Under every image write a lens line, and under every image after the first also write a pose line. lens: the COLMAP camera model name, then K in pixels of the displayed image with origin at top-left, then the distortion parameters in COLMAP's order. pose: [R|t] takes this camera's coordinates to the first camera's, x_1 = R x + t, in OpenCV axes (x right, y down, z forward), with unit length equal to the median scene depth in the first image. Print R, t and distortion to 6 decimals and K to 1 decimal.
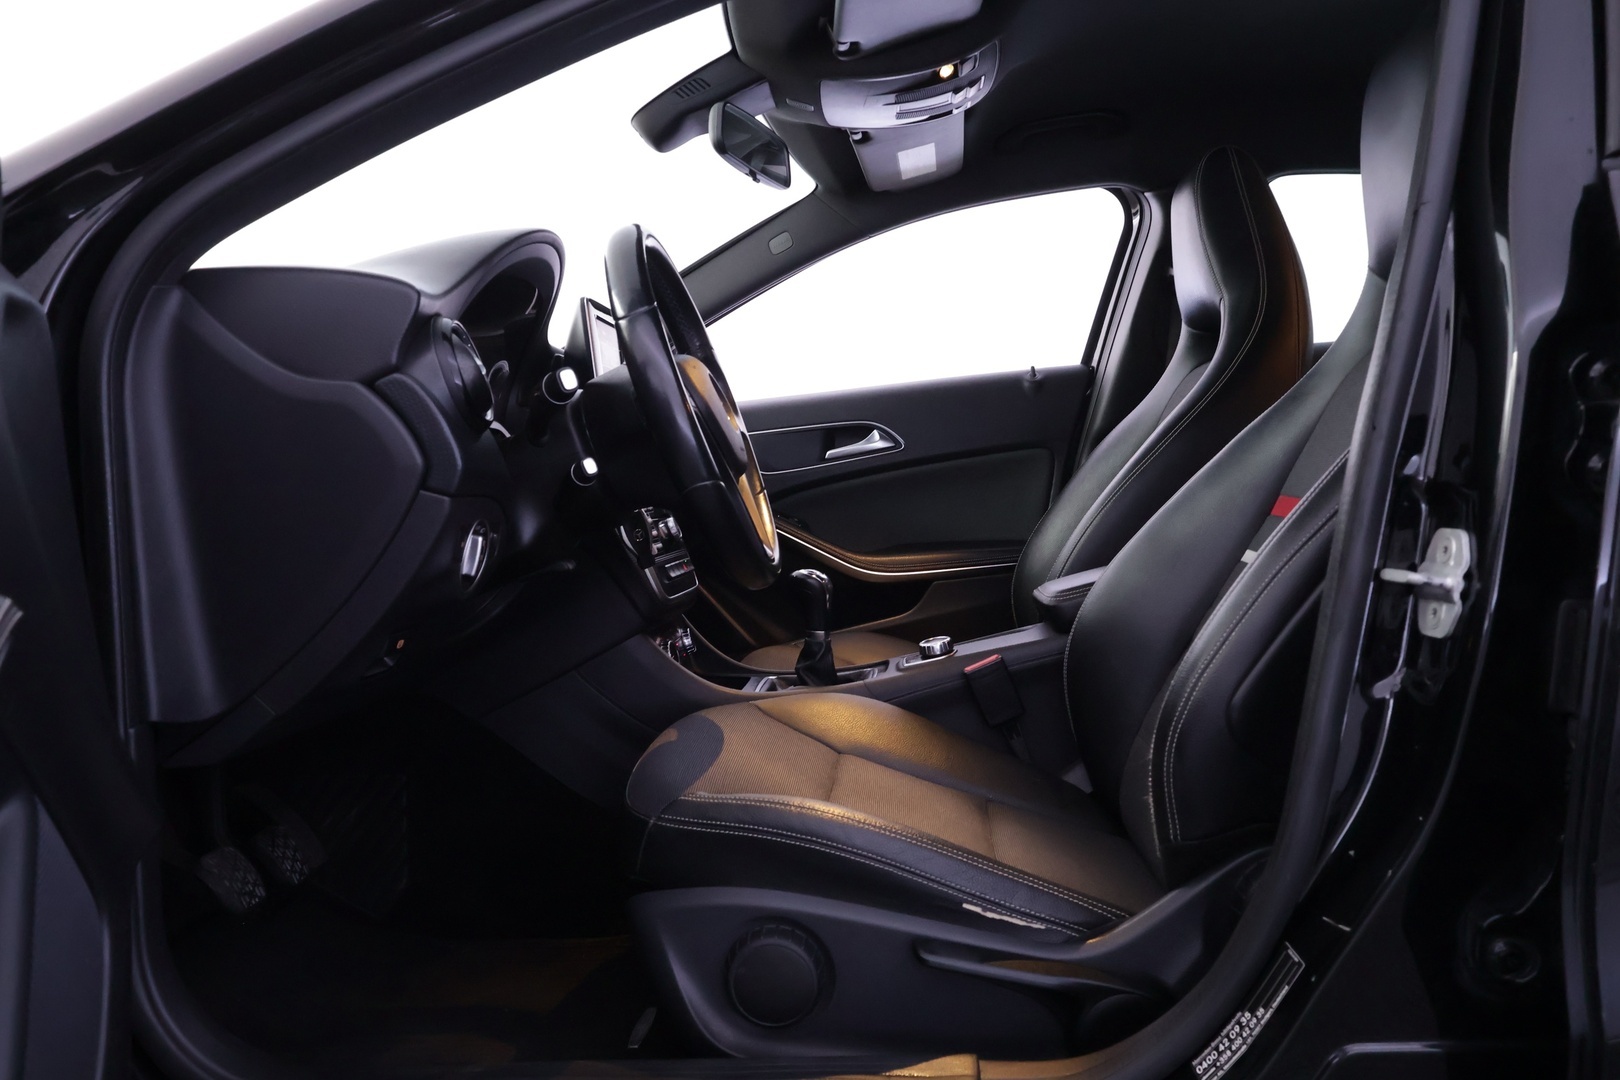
lens RADIAL K [[1291.1, 0, 810.0], [0, 1291.1, 540.0], [0, 0, 1]] dist [0.006356, 0.004507]
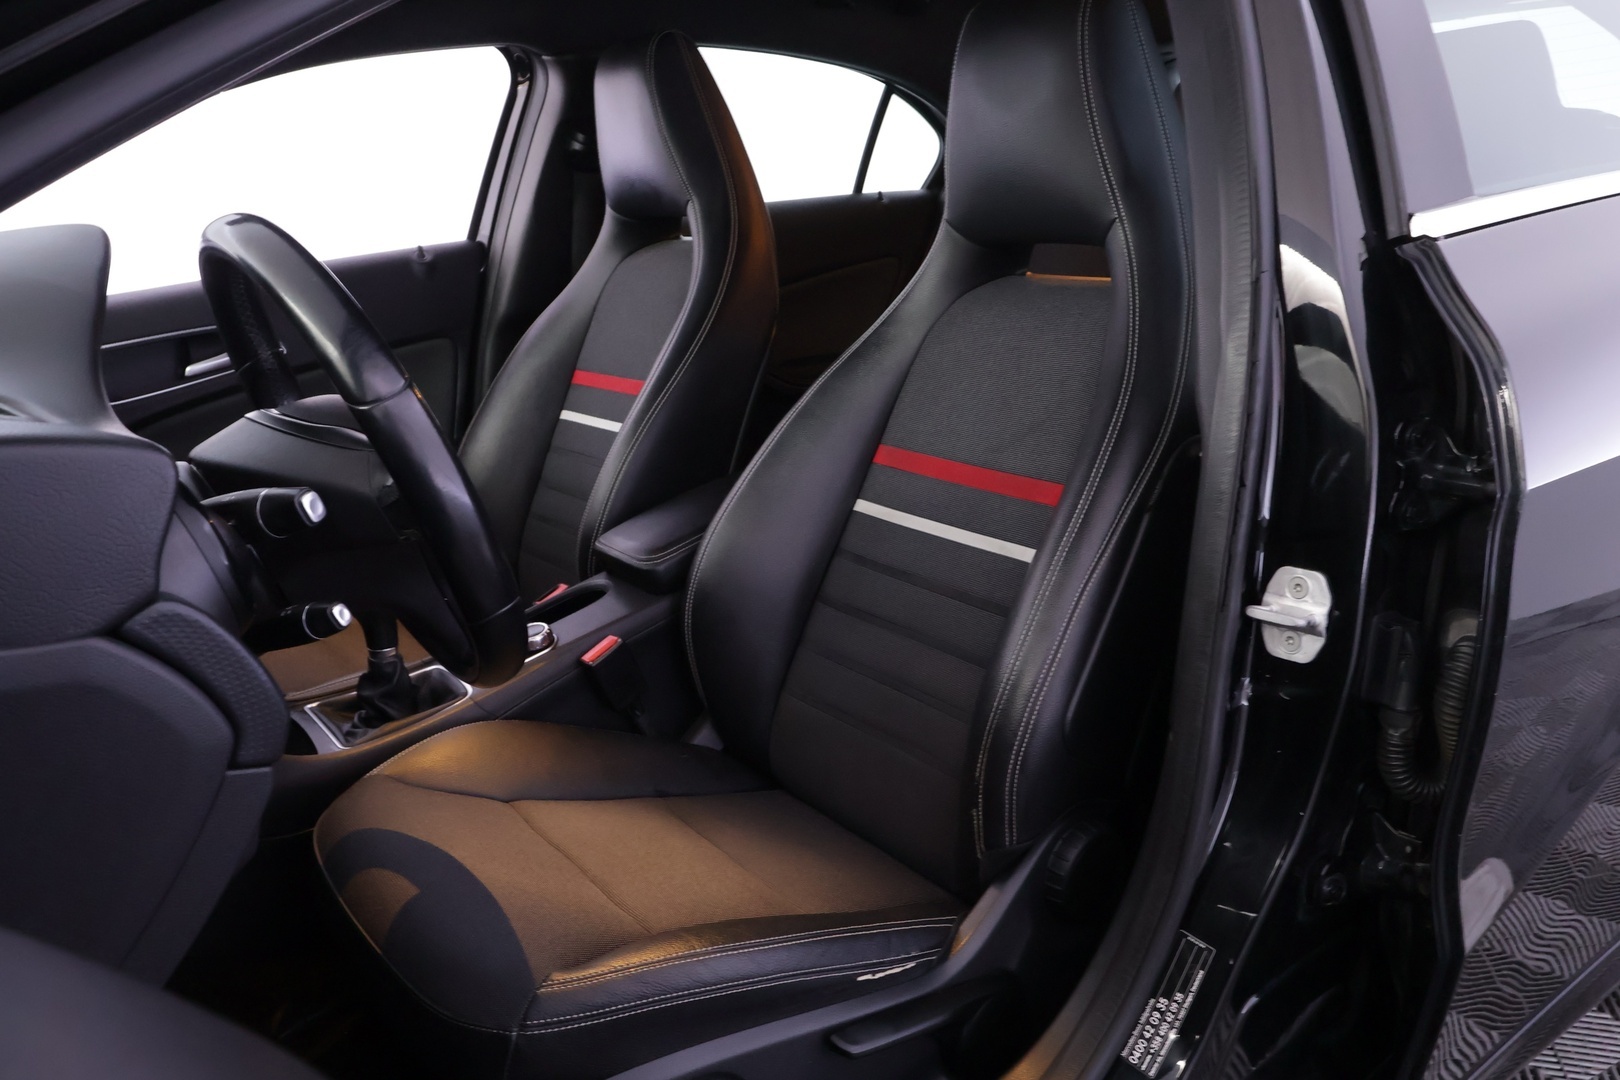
lens RADIAL K [[1225.1, 0, 810.0], [0, 1225.1, 540.0], [0, 0, 1]] dist [0.005601, 0.001356]
pose [[0.754451, -0.199211, 0.625394, -0.435644], [0.063938, 0.970602, 0.232041, -0.264770], [-0.653234, -0.135077, 0.745010, 0.391436]]
